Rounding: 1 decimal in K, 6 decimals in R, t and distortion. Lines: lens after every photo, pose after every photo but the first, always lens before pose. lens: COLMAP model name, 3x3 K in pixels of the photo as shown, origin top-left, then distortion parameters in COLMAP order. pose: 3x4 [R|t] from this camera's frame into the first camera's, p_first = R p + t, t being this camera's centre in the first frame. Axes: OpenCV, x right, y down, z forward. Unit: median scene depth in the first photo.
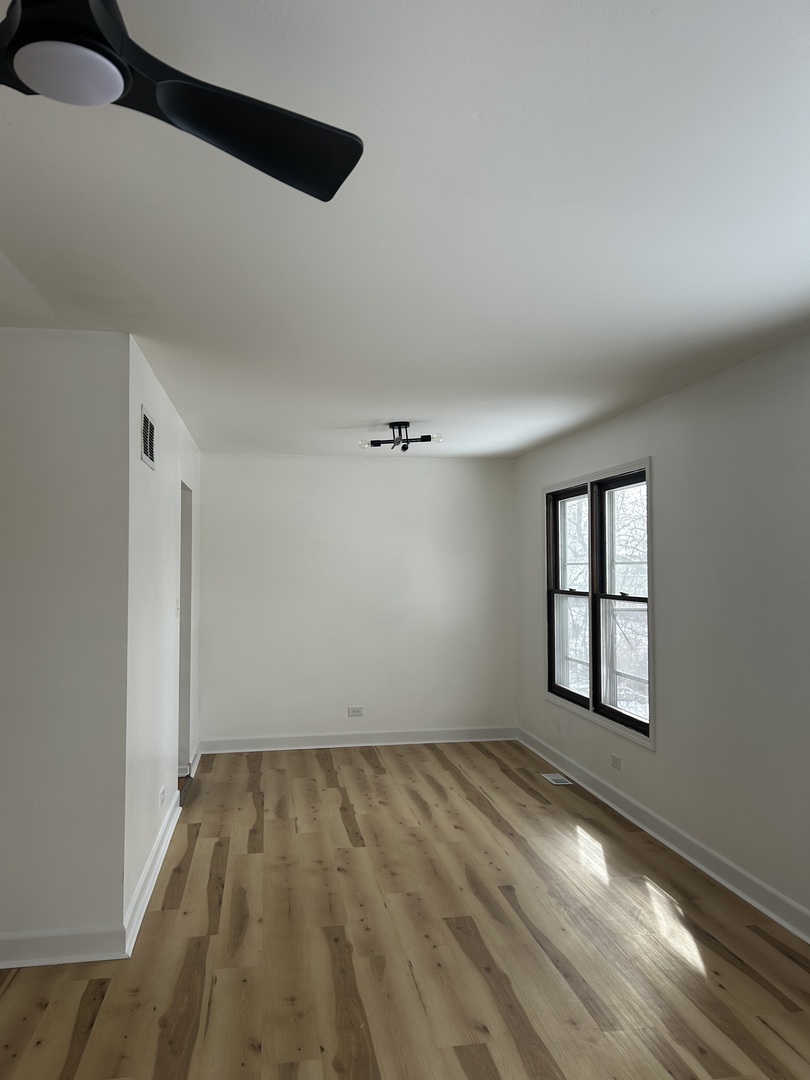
lens RADIAL K [[813.8, 0, 405.9], [0, 813.8, 539.1], [0, 0, 1]] dist [0.050428, -0.064531]
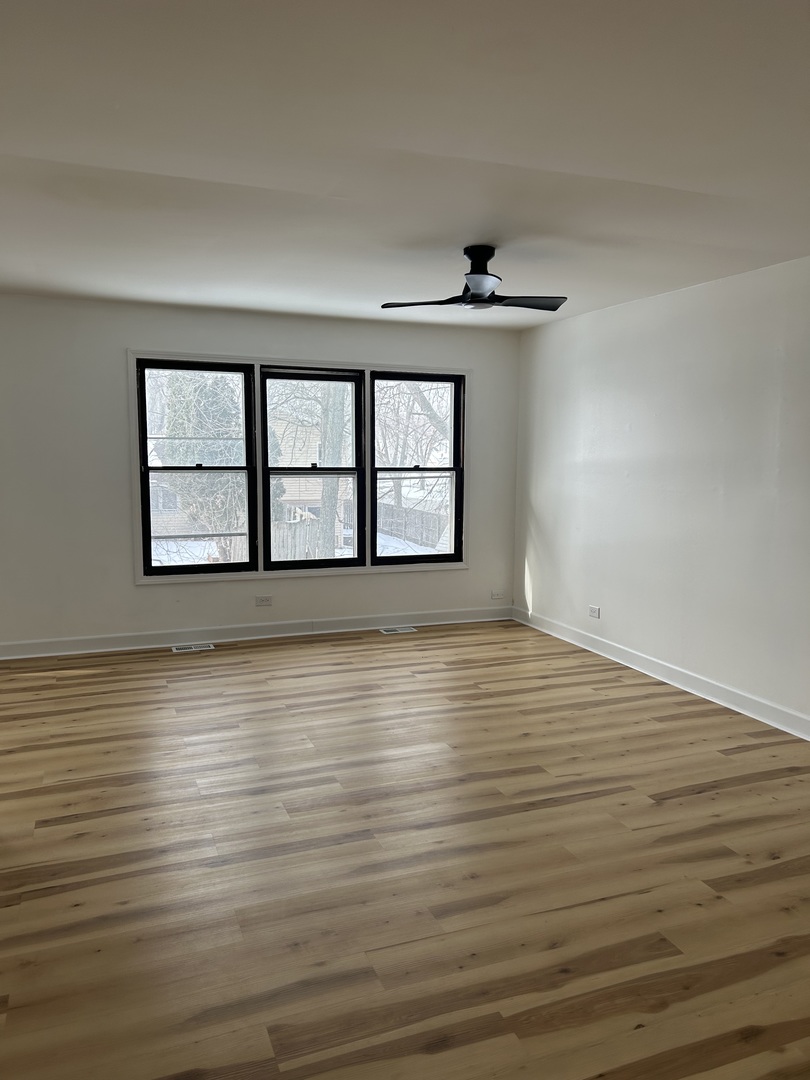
lens RADIAL K [[813.8, 0, 411.0], [0, 813.8, 538.8], [0, 0, 1]] dist [0.050428, -0.064531]
pose [[-0.200986, -0.114820, 0.972842, -1.353431], [-0.047247, 0.993087, 0.107448, 0.015484], [-0.978454, -0.024368, -0.205021, 0.675965]]
